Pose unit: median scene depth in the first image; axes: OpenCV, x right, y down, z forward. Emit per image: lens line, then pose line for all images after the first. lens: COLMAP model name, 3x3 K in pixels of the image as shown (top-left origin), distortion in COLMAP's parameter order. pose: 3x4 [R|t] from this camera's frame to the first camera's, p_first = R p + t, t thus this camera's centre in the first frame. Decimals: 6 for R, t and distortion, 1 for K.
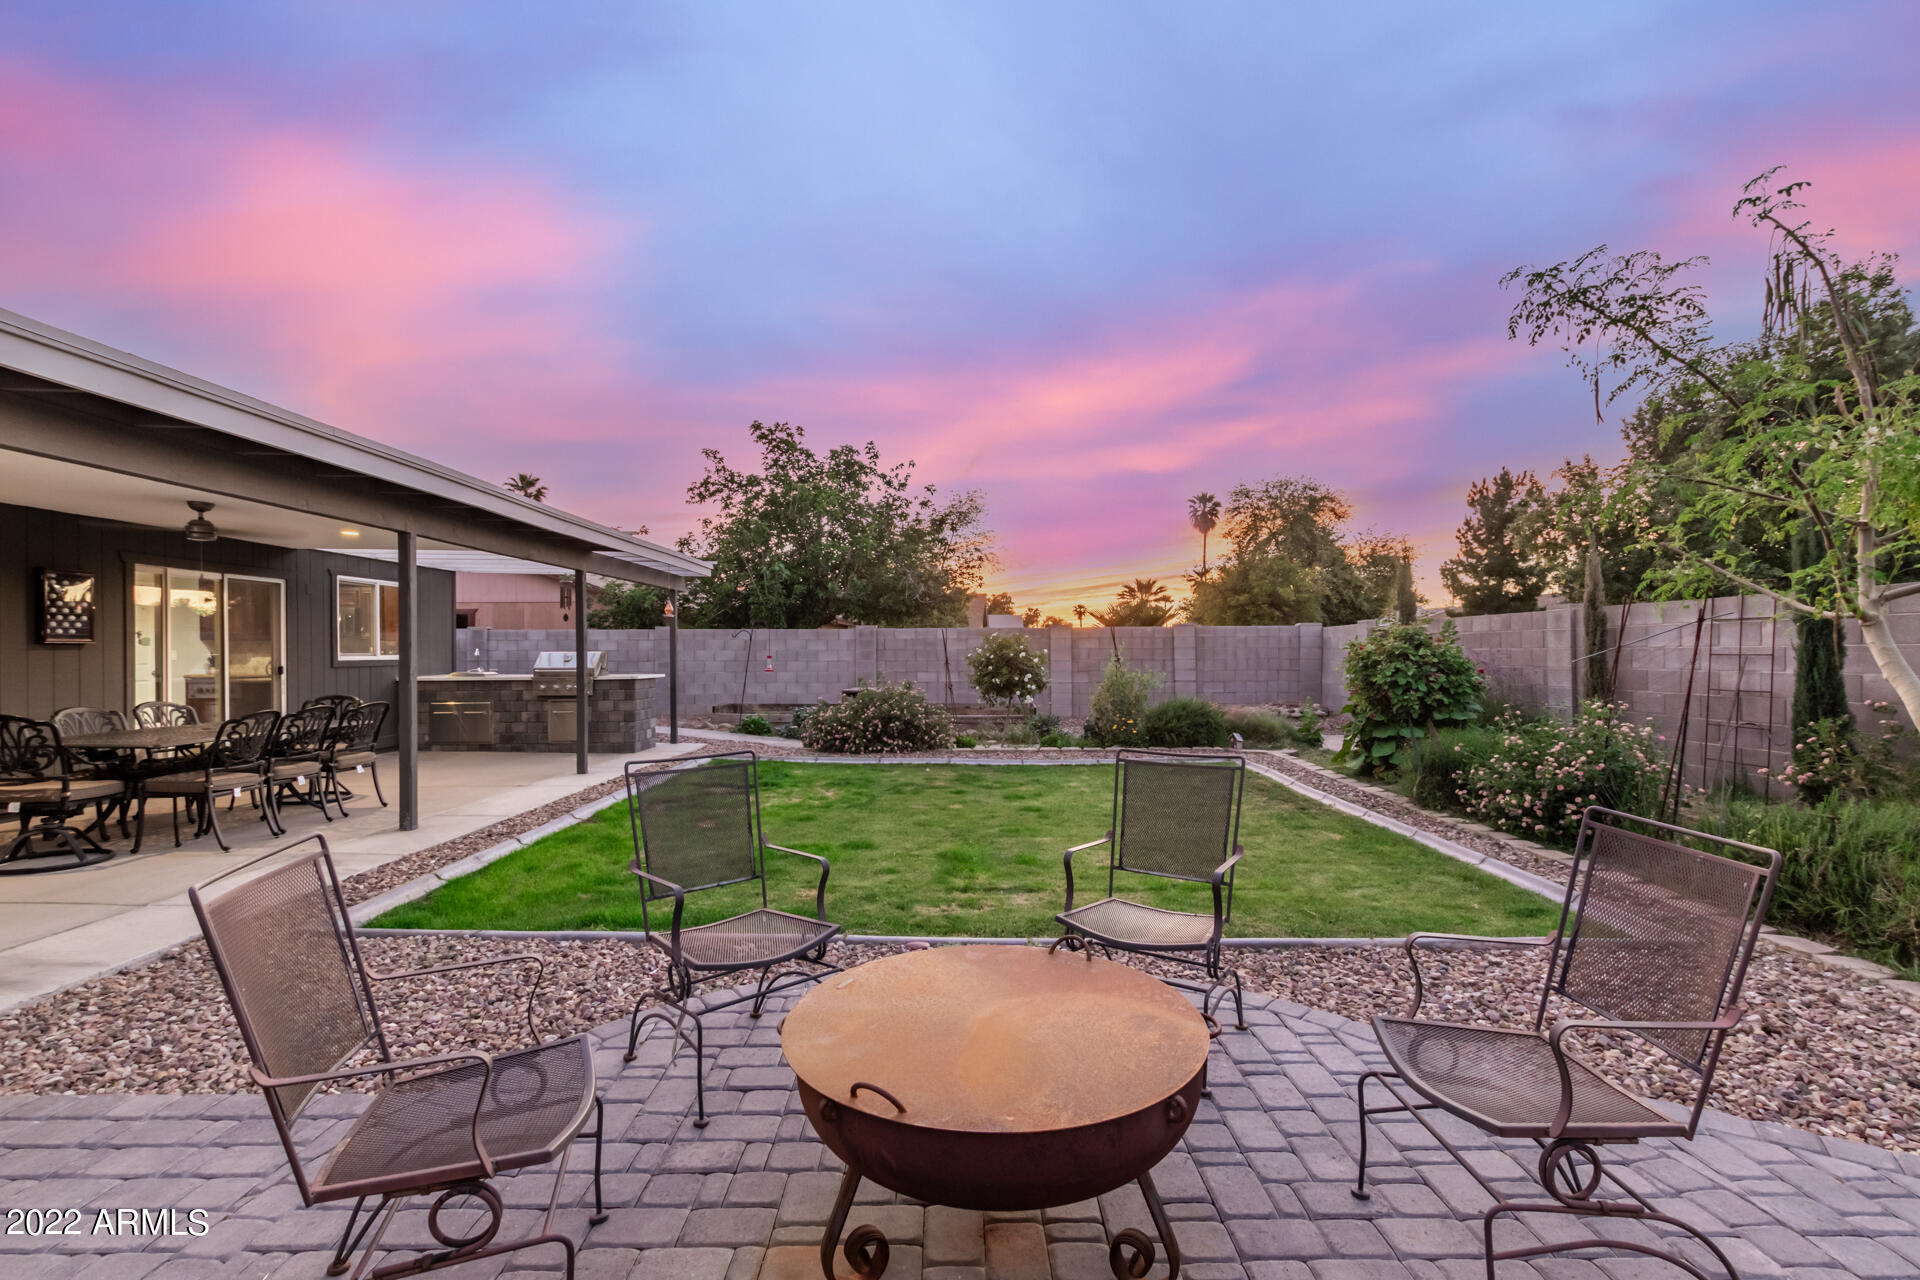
lens RADIAL K [[889.0, 0, 955.3], [0, 889.0, 646.0], [0, 0, 1]] dist [0.001697, -0.000107]
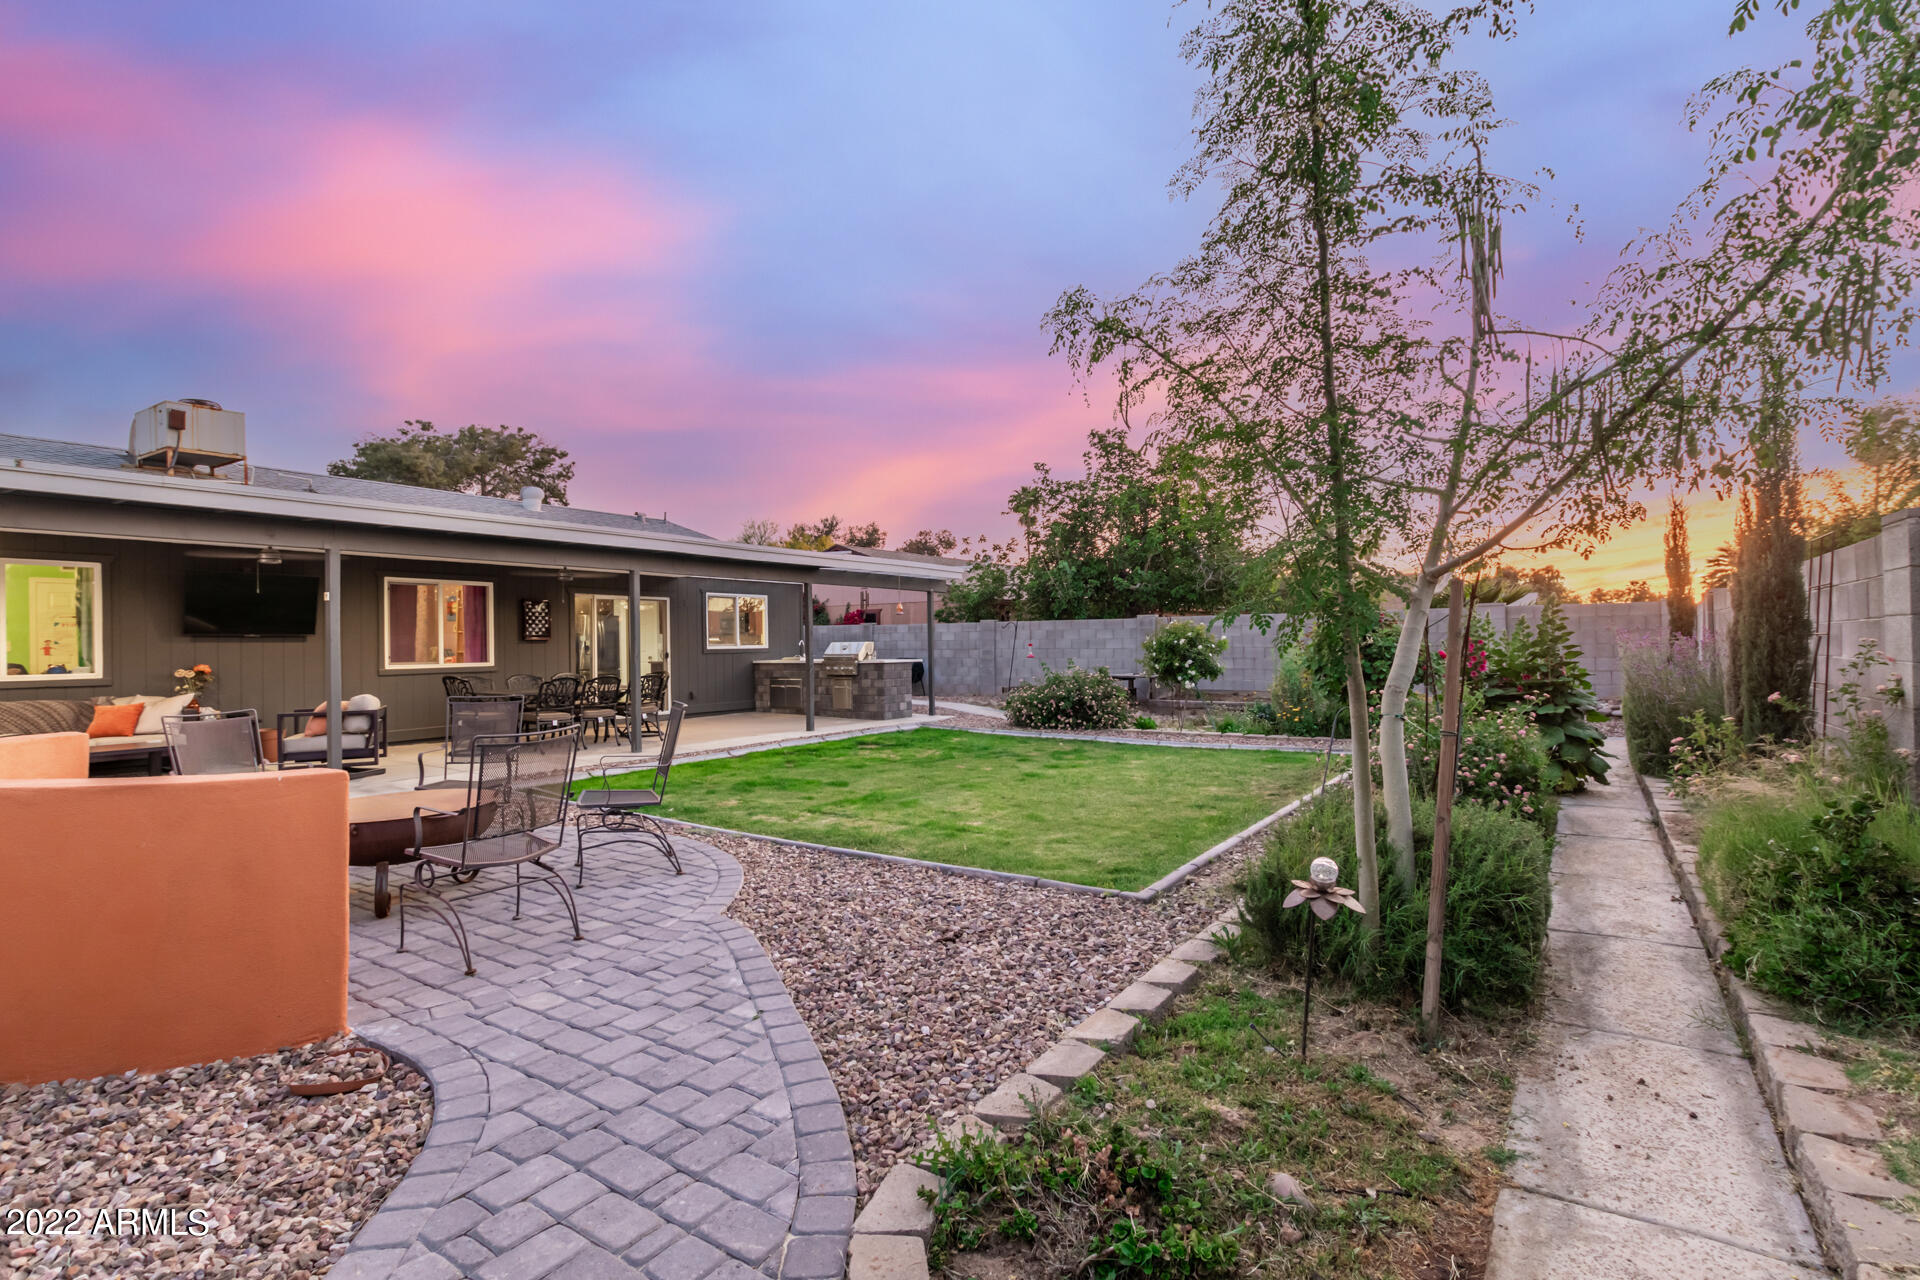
lens RADIAL K [[889.0, 0, 954.6], [0, 889.0, 643.4], [0, 0, 1]] dist [0.001697, -0.000107]
pose [[0.821233, -0.007225, -0.570547, 0.307995], [0.013939, 0.999875, 0.007403, 0.000763], [0.570423, -0.014033, 0.821231, -0.000356]]
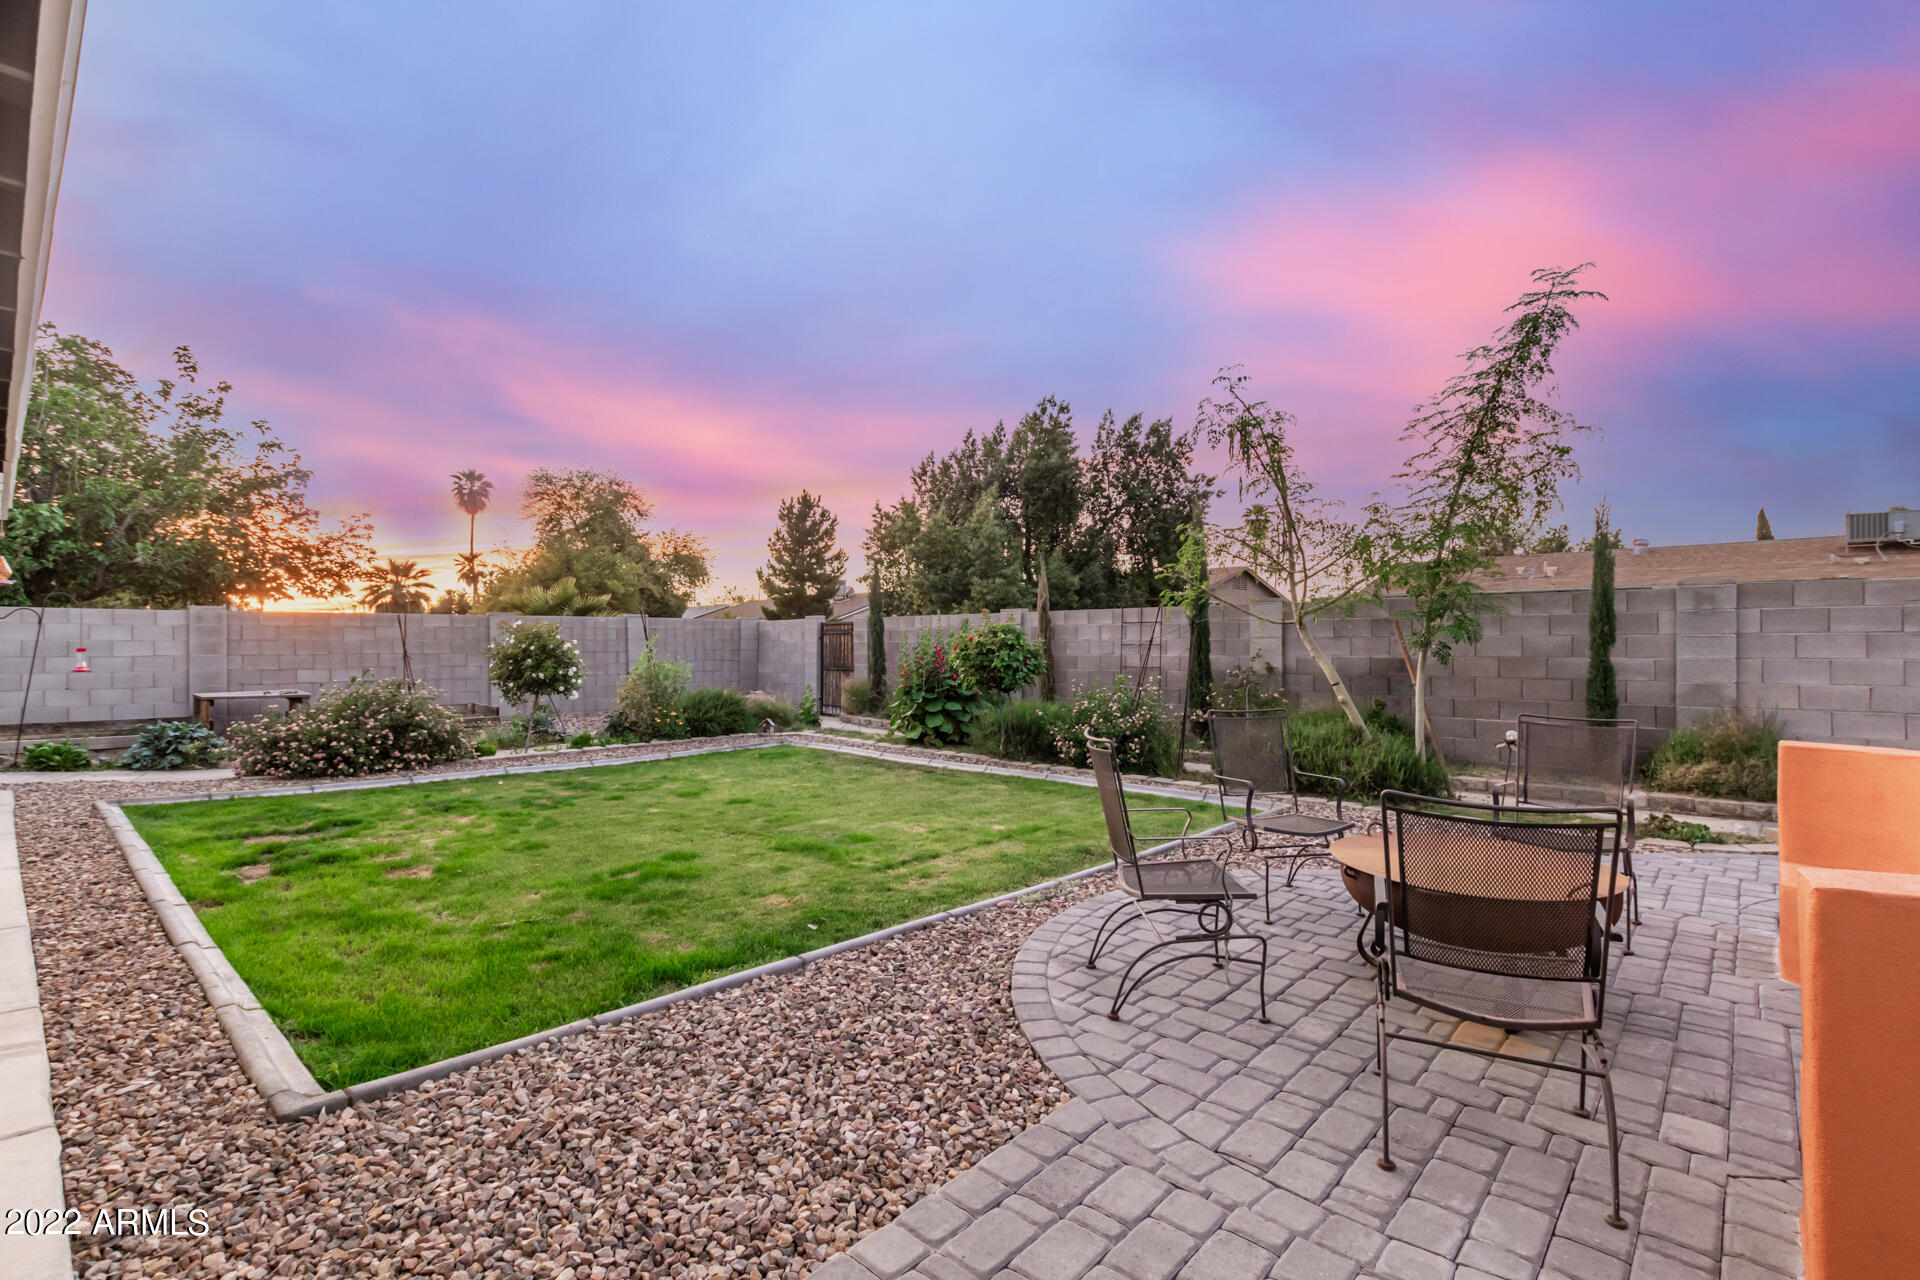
lens RADIAL K [[889.0, 0, 956.1], [0, 889.0, 636.6], [0, 0, 1]] dist [0.001697, -0.000107]
pose [[0.675290, 0.006730, 0.737522, -0.220996], [-0.004583, 0.999977, -0.004928, 0.002186], [-0.737538, -0.000052, 0.675306, 0.072633]]
